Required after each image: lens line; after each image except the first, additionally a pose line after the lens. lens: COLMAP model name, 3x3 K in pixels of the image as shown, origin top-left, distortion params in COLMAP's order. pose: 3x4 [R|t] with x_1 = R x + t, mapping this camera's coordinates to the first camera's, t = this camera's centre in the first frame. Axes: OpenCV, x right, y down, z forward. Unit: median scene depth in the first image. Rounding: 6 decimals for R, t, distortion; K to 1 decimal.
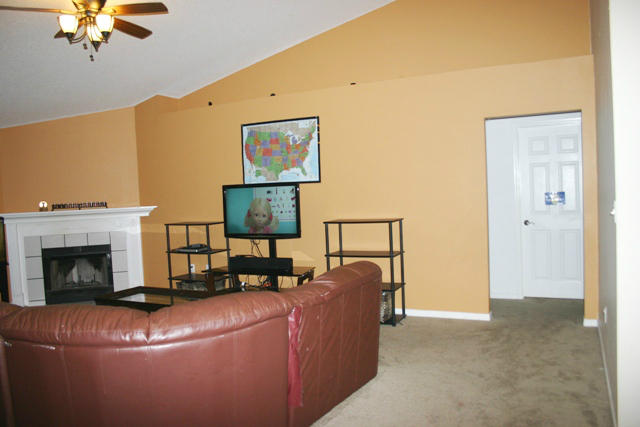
lens RADIAL K [[518.5, 0, 320.7], [0, 518.5, 214.7], [0, 0, 1]] dist [-0.098285, 0.032934]
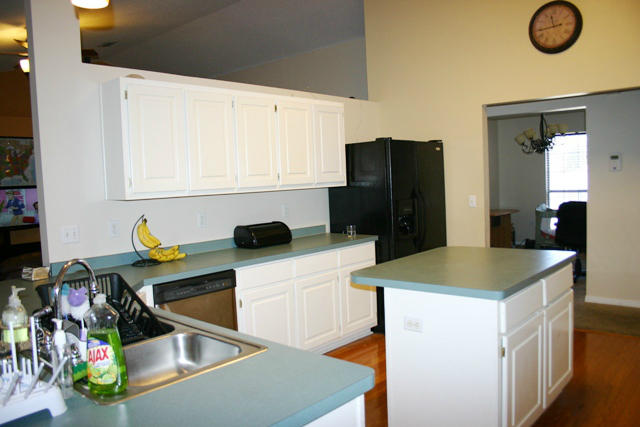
lens RADIAL K [[518.5, 0, 318.8], [0, 518.5, 215.4], [0, 0, 1]] dist [-0.098285, 0.032934]
pose [[0.213377, -0.034466, 0.976362, -1.054833], [0.086082, 0.996154, 0.016352, 0.050835], [-0.973170, 0.080558, 0.215523, 0.009038]]
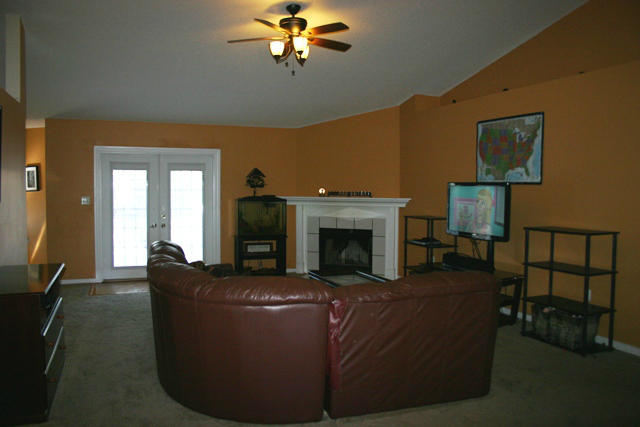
lens RADIAL K [[518.5, 0, 317.7], [0, 518.5, 208.5], [0, 0, 1]] dist [-0.098285, 0.032934]
pose [[0.763342, 0.075507, -0.641567, 0.256396], [-0.073032, 0.996865, 0.030428, -0.016778], [0.641853, 0.023628, 0.766463, 0.056532]]
